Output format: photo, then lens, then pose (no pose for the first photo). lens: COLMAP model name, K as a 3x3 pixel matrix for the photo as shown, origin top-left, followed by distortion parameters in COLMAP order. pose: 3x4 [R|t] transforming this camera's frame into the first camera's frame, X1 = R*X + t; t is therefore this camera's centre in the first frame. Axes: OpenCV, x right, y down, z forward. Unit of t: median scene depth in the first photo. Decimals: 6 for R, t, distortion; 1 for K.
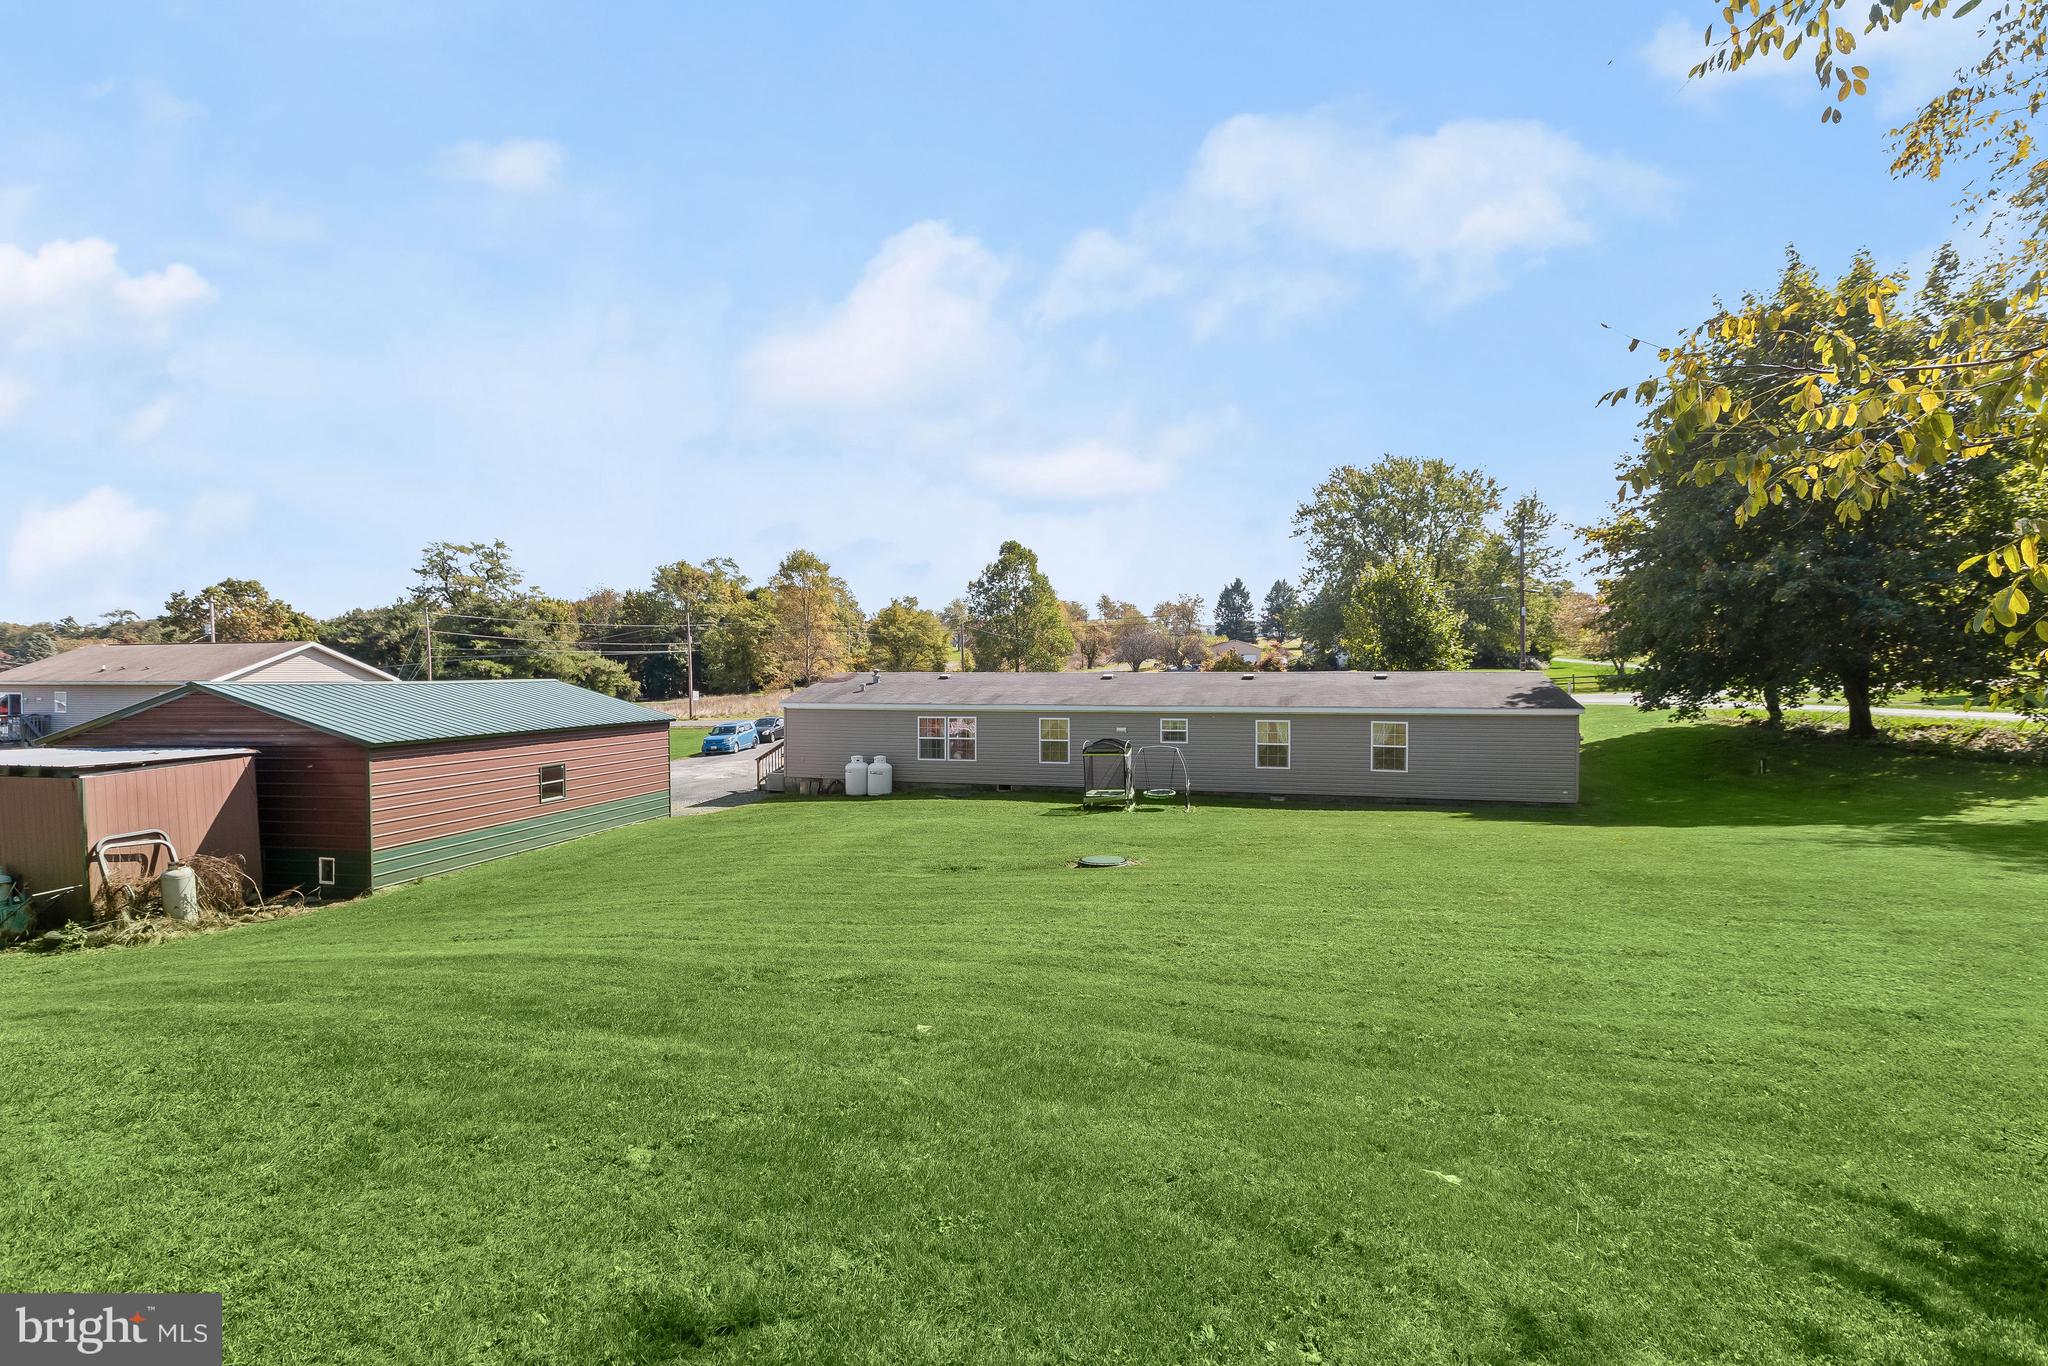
lens RADIAL K [[940.5, 0, 1013.9], [0, 940.5, 658.1], [0, 0, 1]] dist [0.002537, 0.000477]
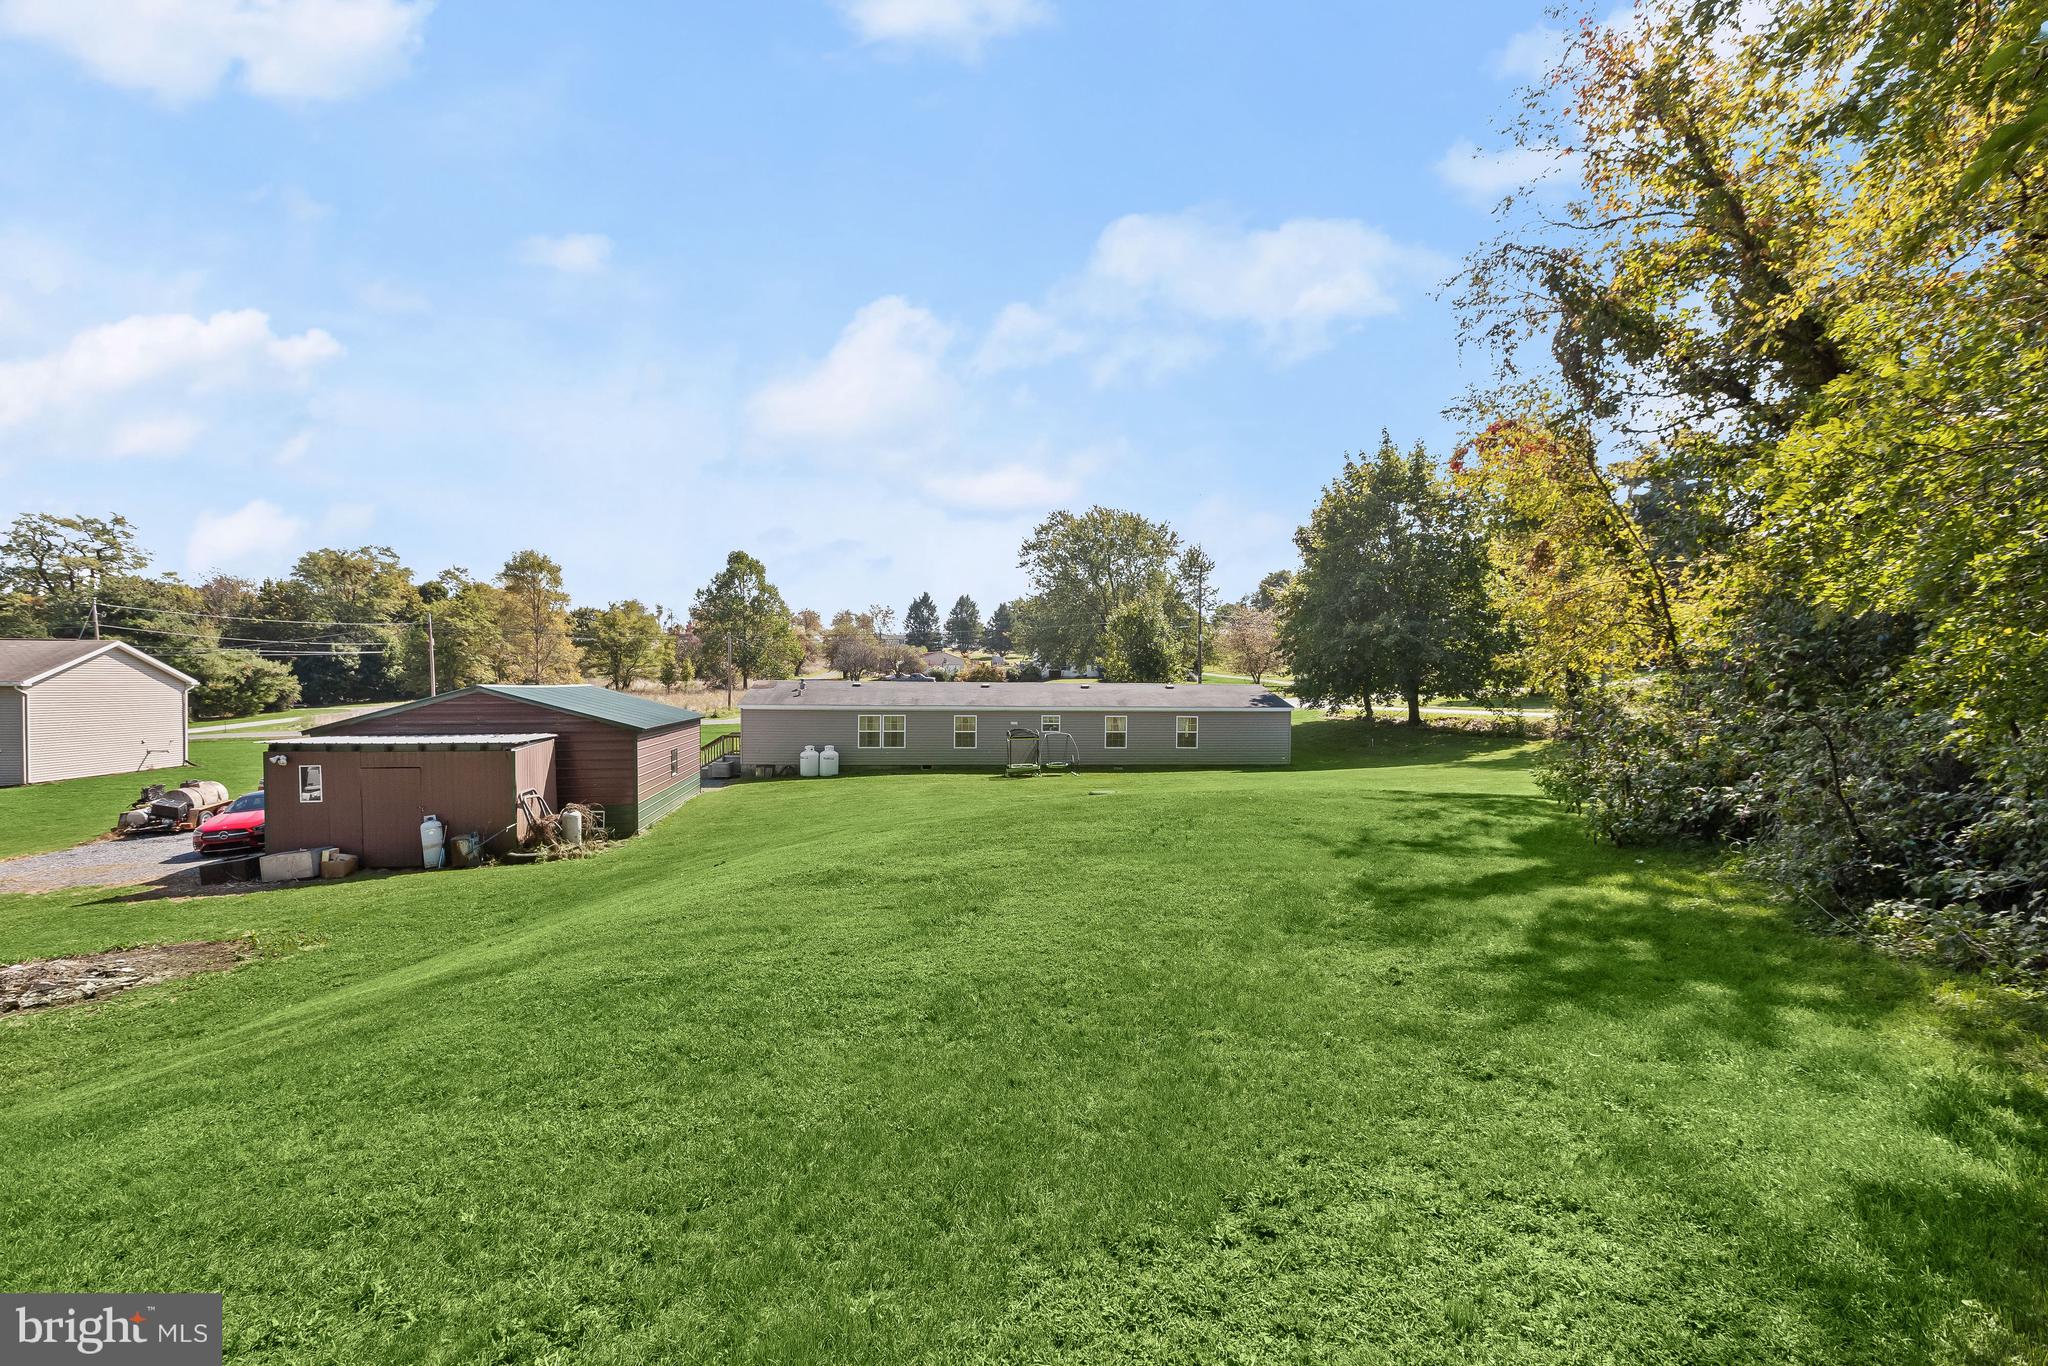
lens RADIAL K [[957.2, 0, 1029.5], [0, 957.2, 653.6], [0, 0, 1]] dist [0.000701, 0.000474]
pose [[0.927213, 0.020286, 0.373984, -0.260350], [-0.015805, 0.999762, -0.015043, -0.004911], [-0.374200, 0.008037, 0.927313, -0.223911]]
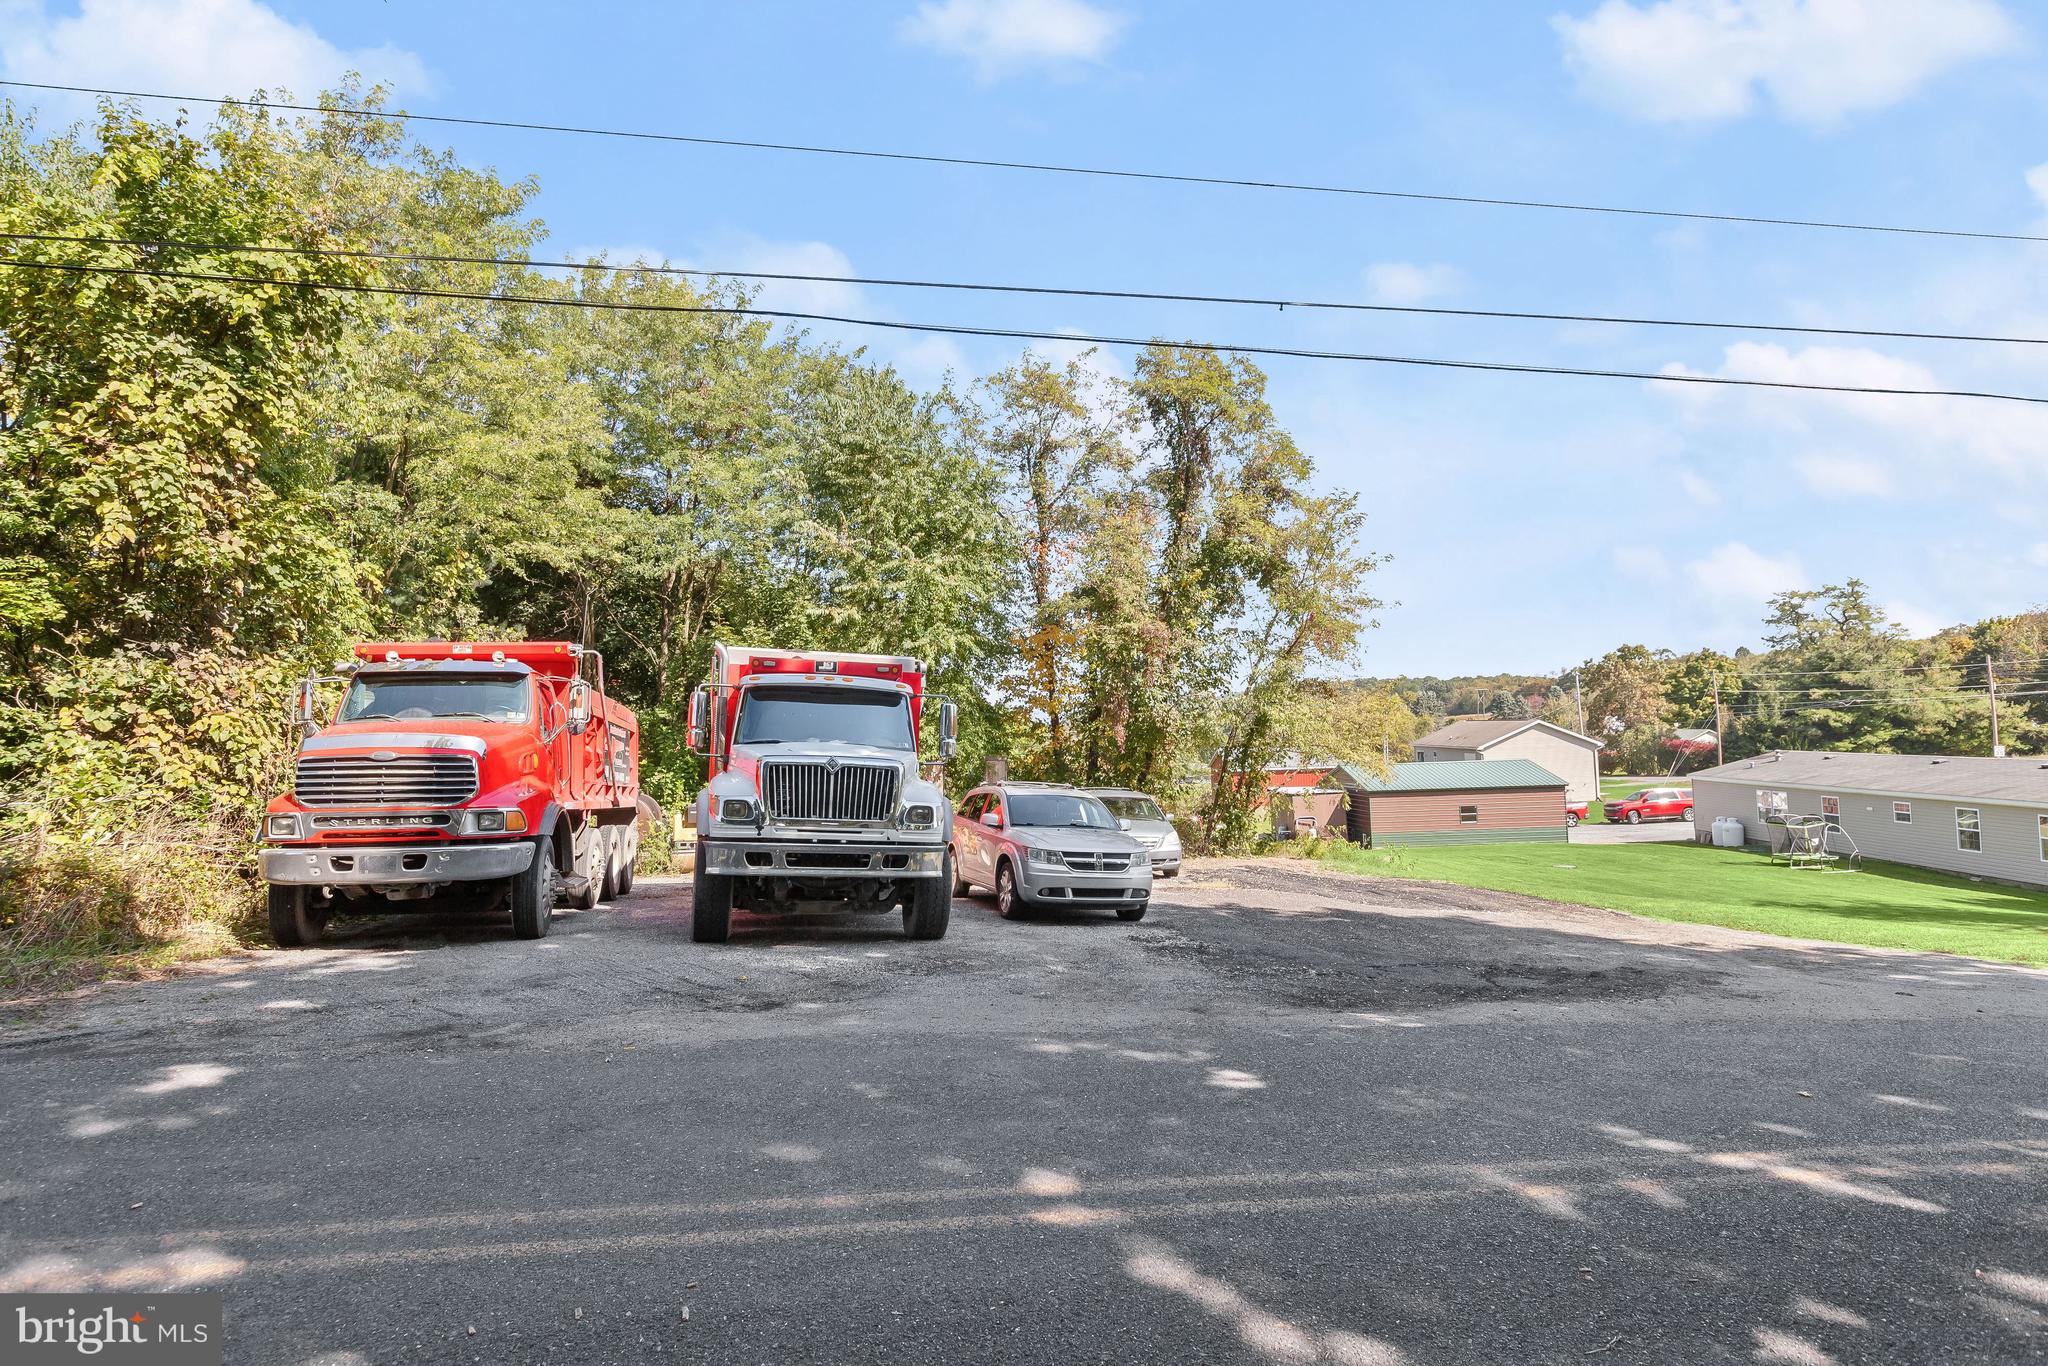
lens RADIAL K [[1166.6, 0, 1016.9], [0, 1166.6, 687.1], [0, 0, 1]] dist [0.005905, 0.001214]
pose [[0.272265, -0.036593, -0.961526, 0.815306], [0.045178, 0.998661, -0.025214, -0.059612], [0.961161, -0.036575, 0.273553, -0.298522]]
